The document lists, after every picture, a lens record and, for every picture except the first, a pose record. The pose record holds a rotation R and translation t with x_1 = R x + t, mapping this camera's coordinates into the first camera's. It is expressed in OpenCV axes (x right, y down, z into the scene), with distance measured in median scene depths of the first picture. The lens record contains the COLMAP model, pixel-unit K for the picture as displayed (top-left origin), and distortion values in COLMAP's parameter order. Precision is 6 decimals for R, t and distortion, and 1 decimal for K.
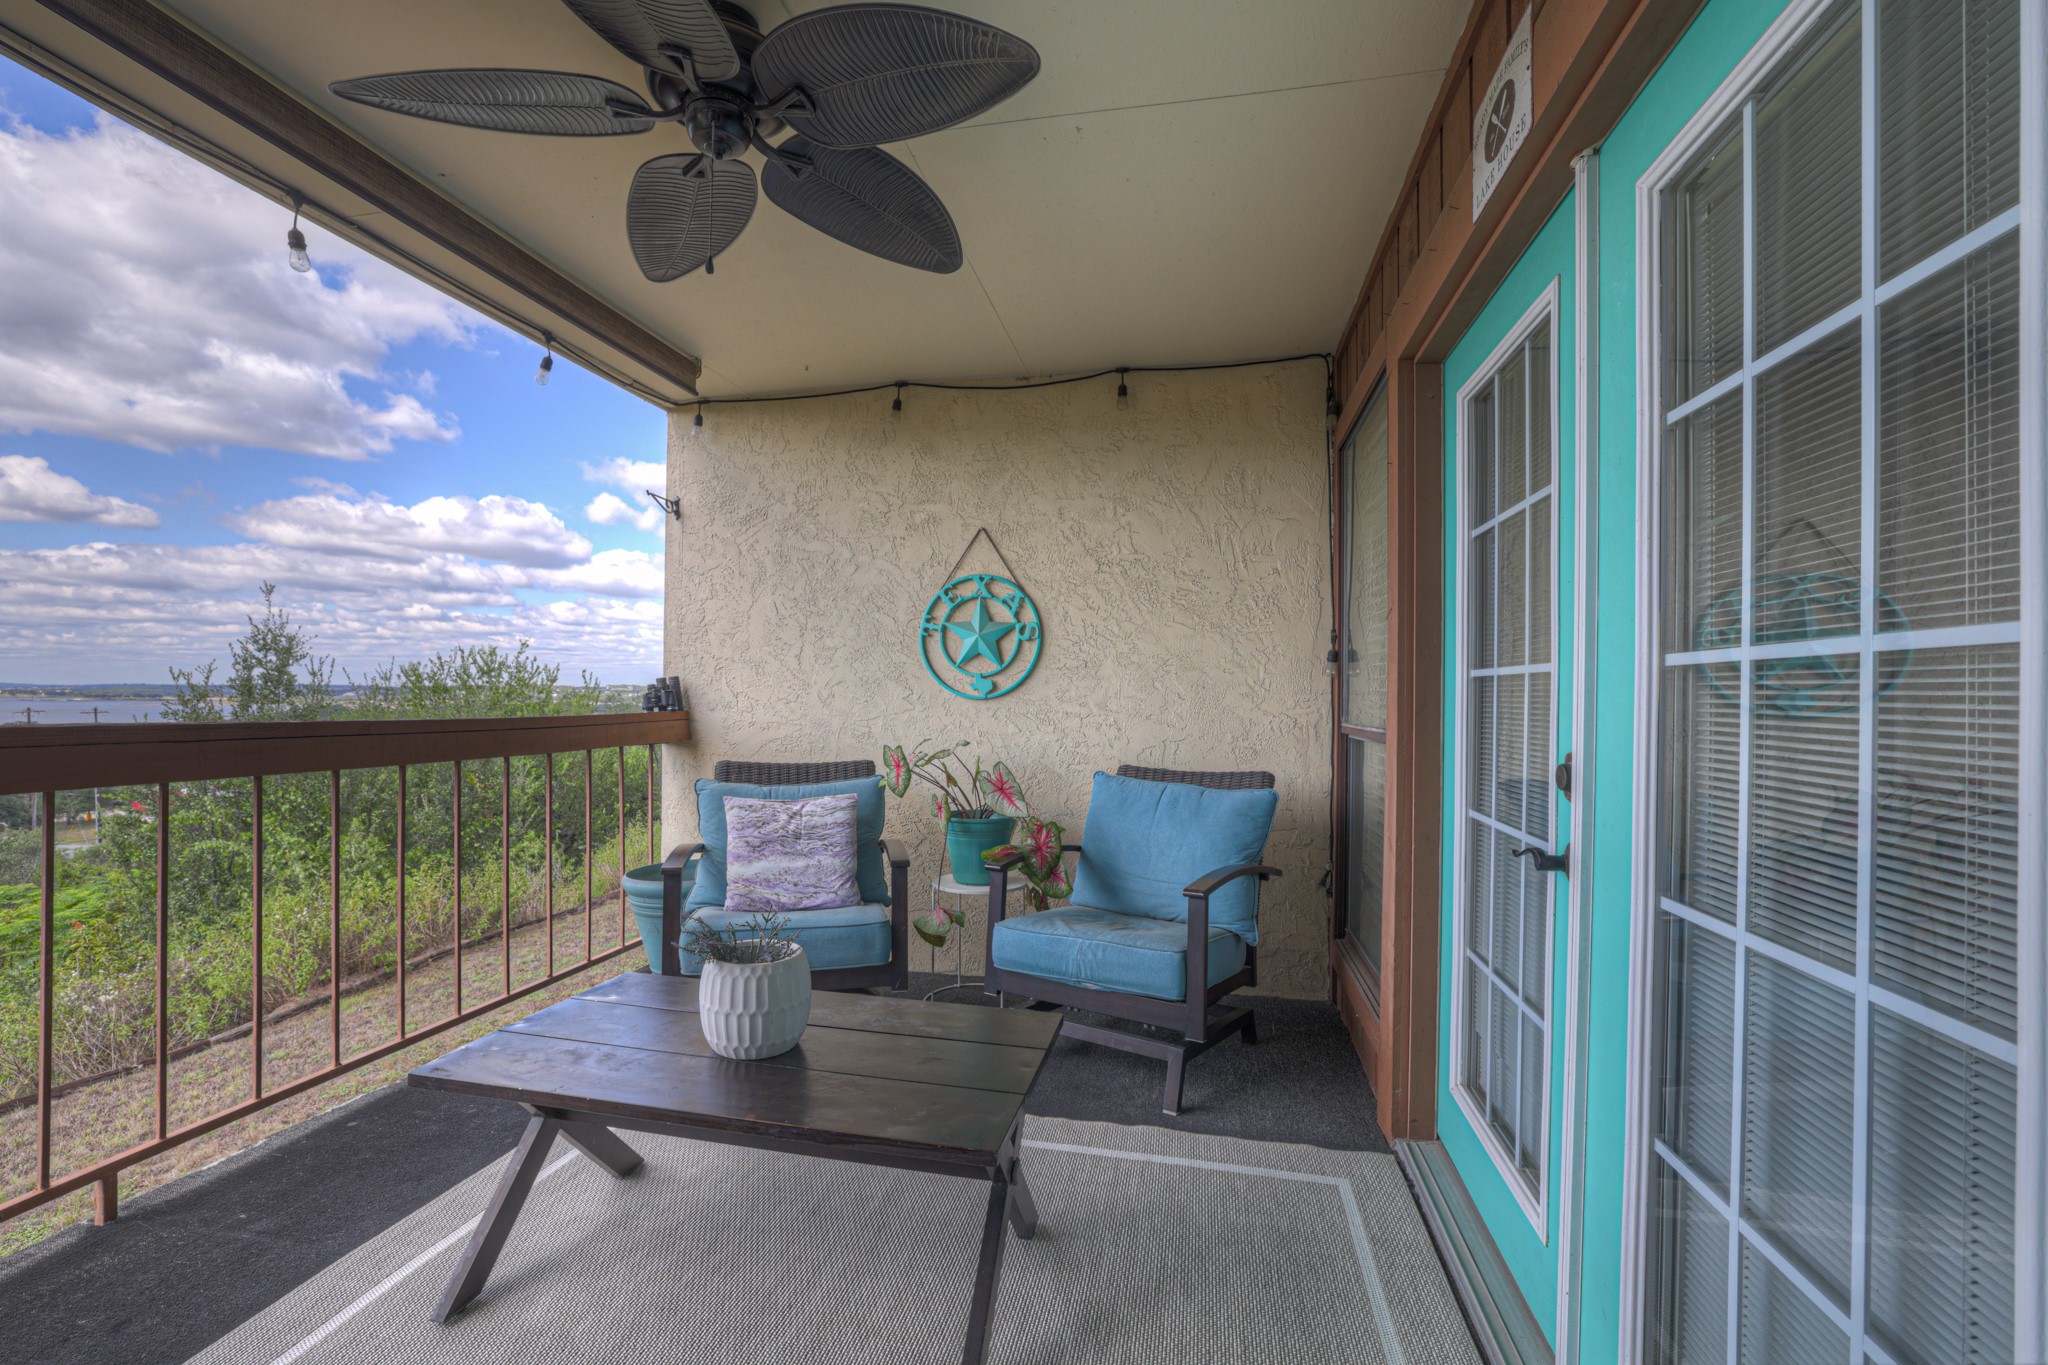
lens RADIAL K [[897.0, 0, 1019.9], [0, 897.0, 687.9], [0, 0, 1]] dist [-0.041709, 0.017521]
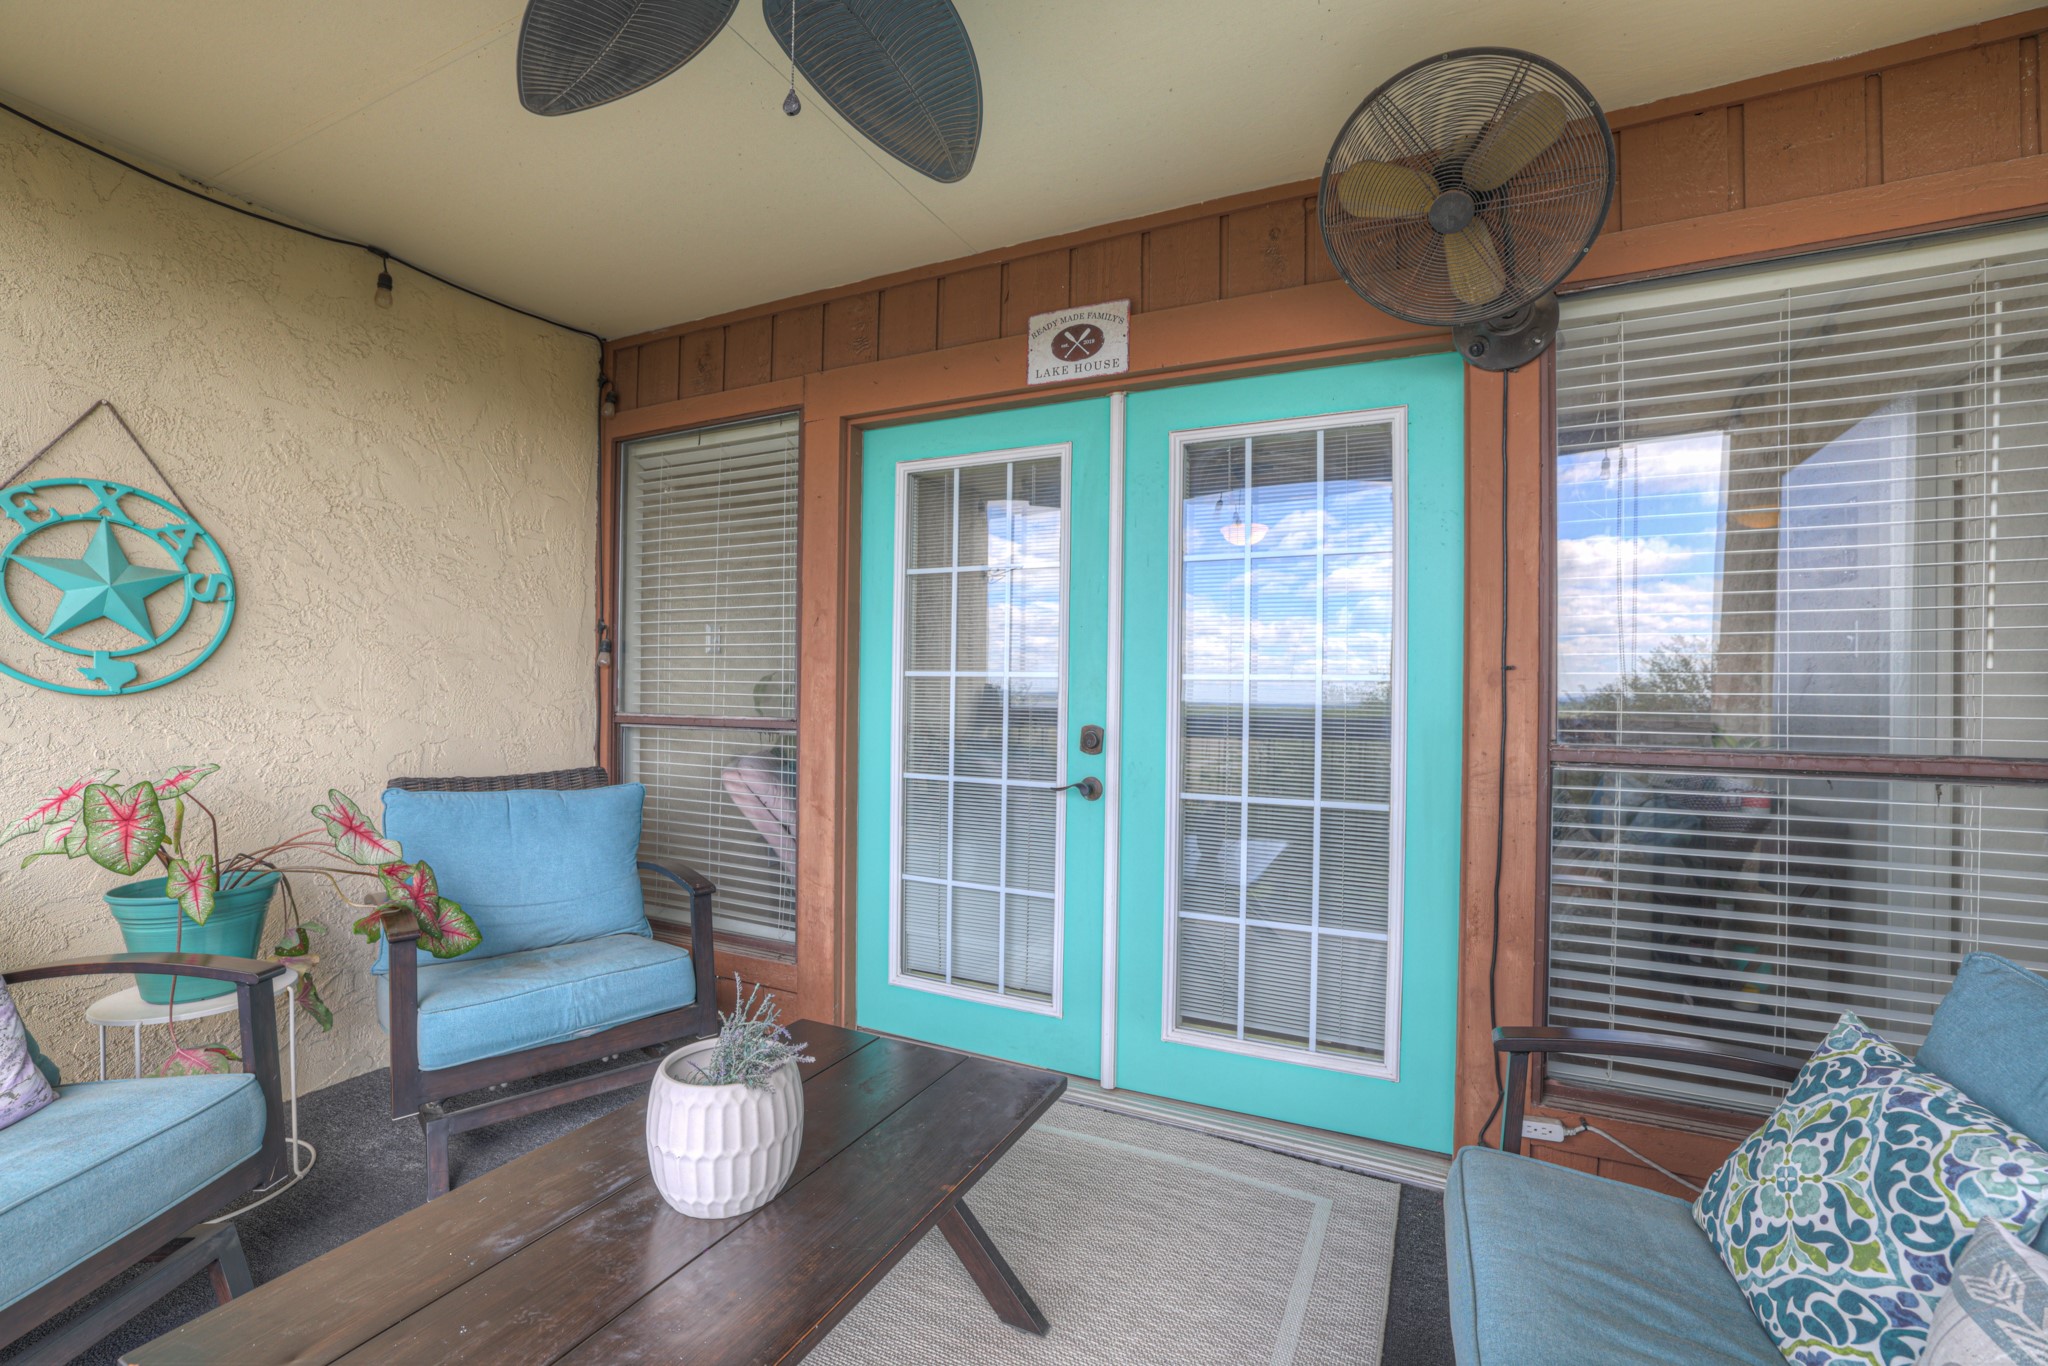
lens RADIAL K [[897.0, 0, 1019.9], [0, 897.0, 688.4], [0, 0, 1]] dist [-0.041709, 0.017521]
pose [[0.242639, -0.009110, 0.970074, -0.450662], [-0.015479, 0.999792, 0.013261, -0.008489], [-0.969993, -0.018234, 0.242448, 0.281345]]
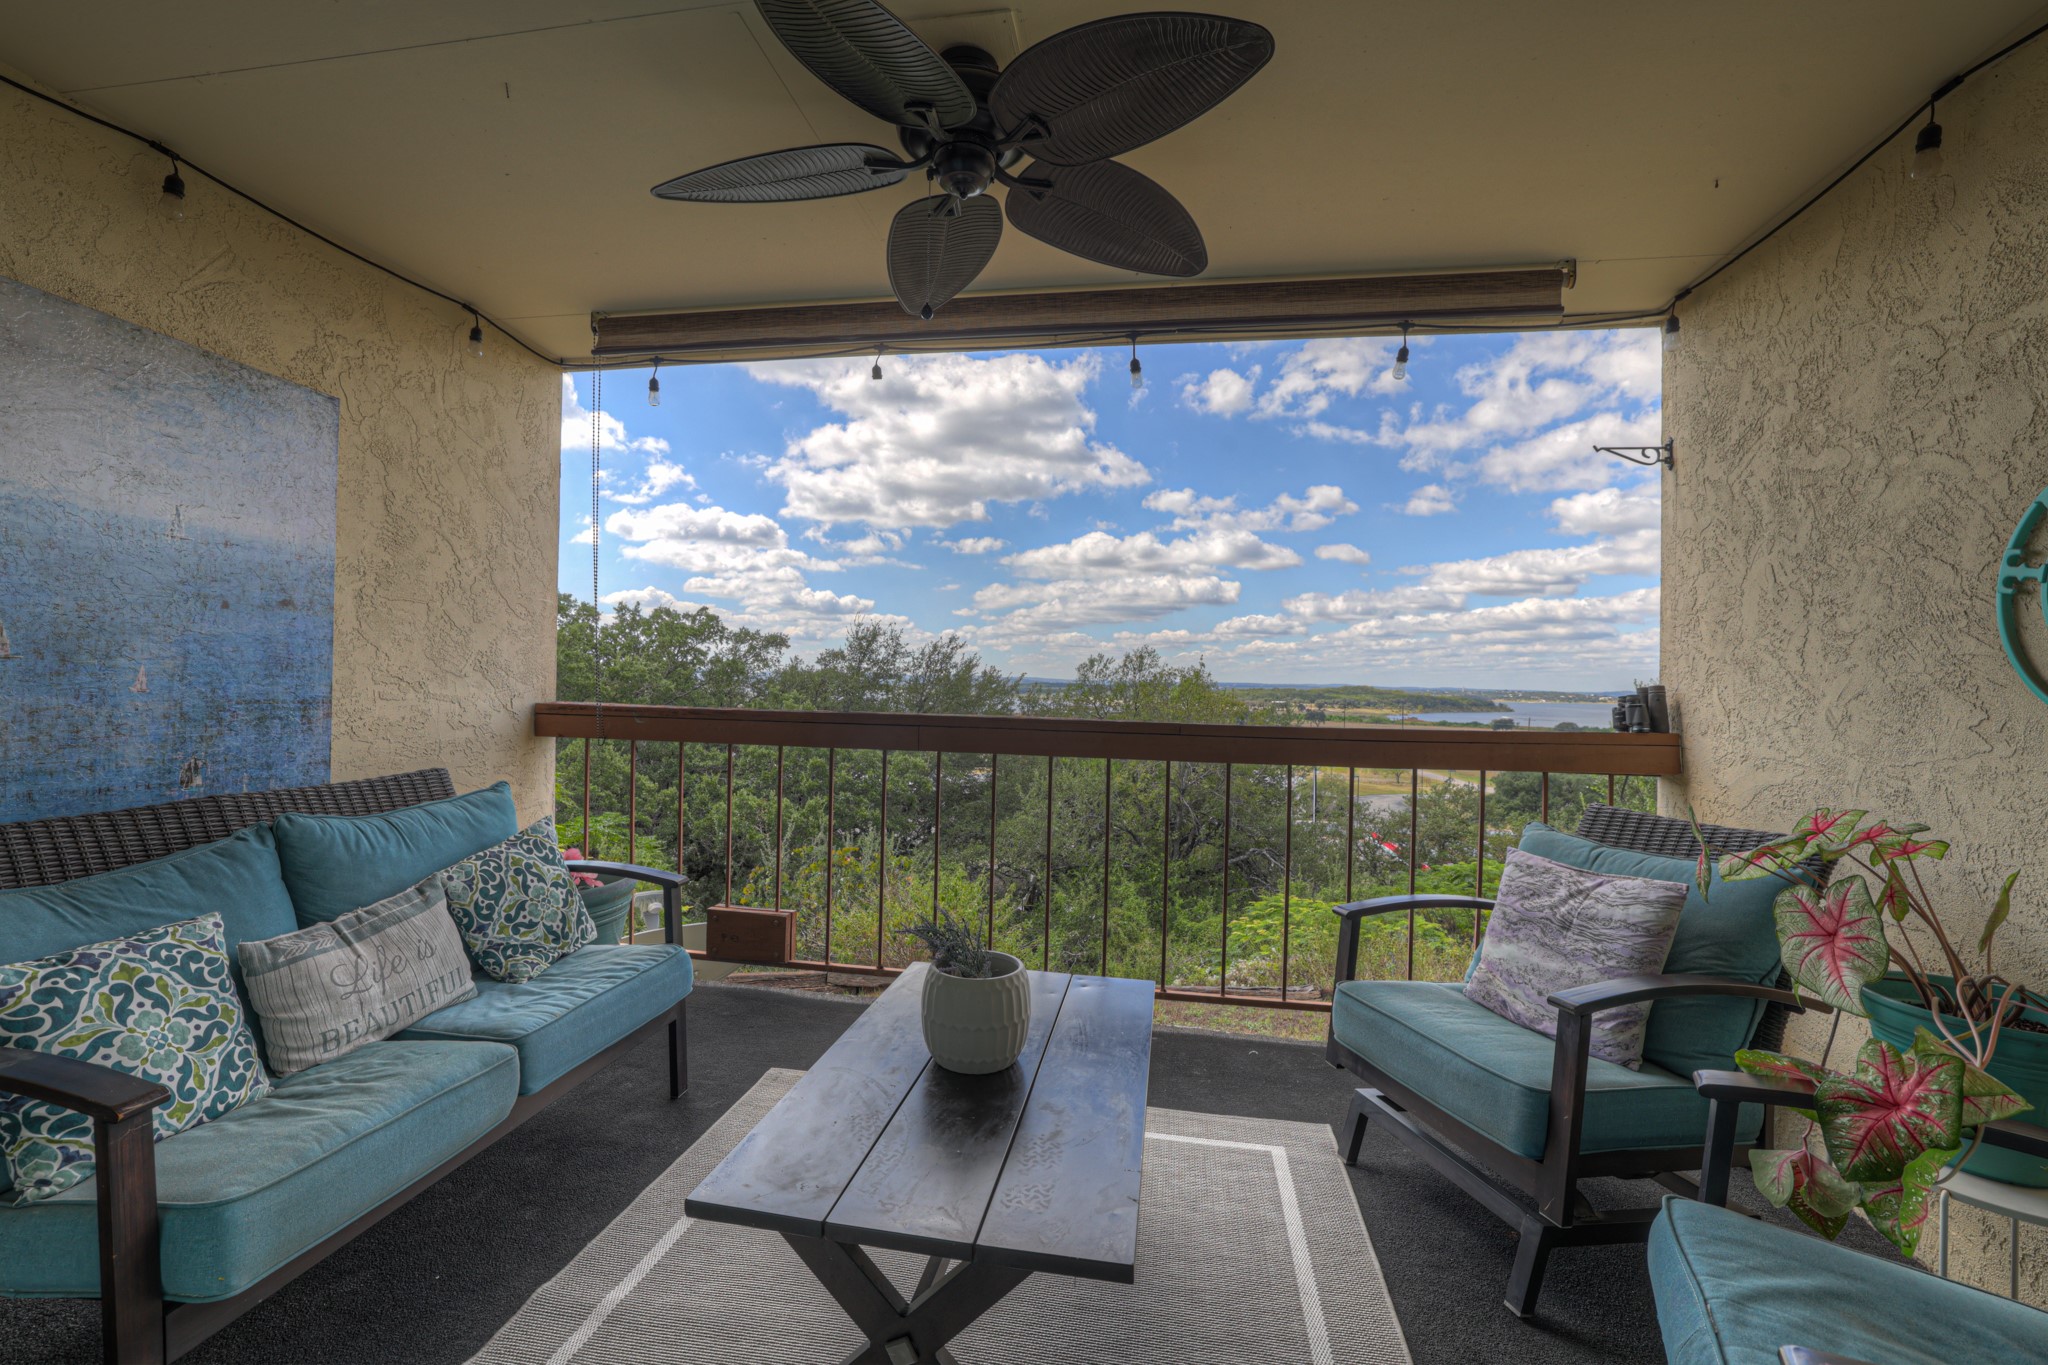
lens RADIAL K [[897.0, 0, 1019.9], [0, 897.0, 687.9], [0, 0, 1]] dist [-0.041709, 0.017521]
pose [[0.036013, -0.005391, -0.999337, 0.330823], [-0.009122, 0.999942, -0.005723, -0.002502], [0.999310, 0.009322, 0.035962, 0.477512]]
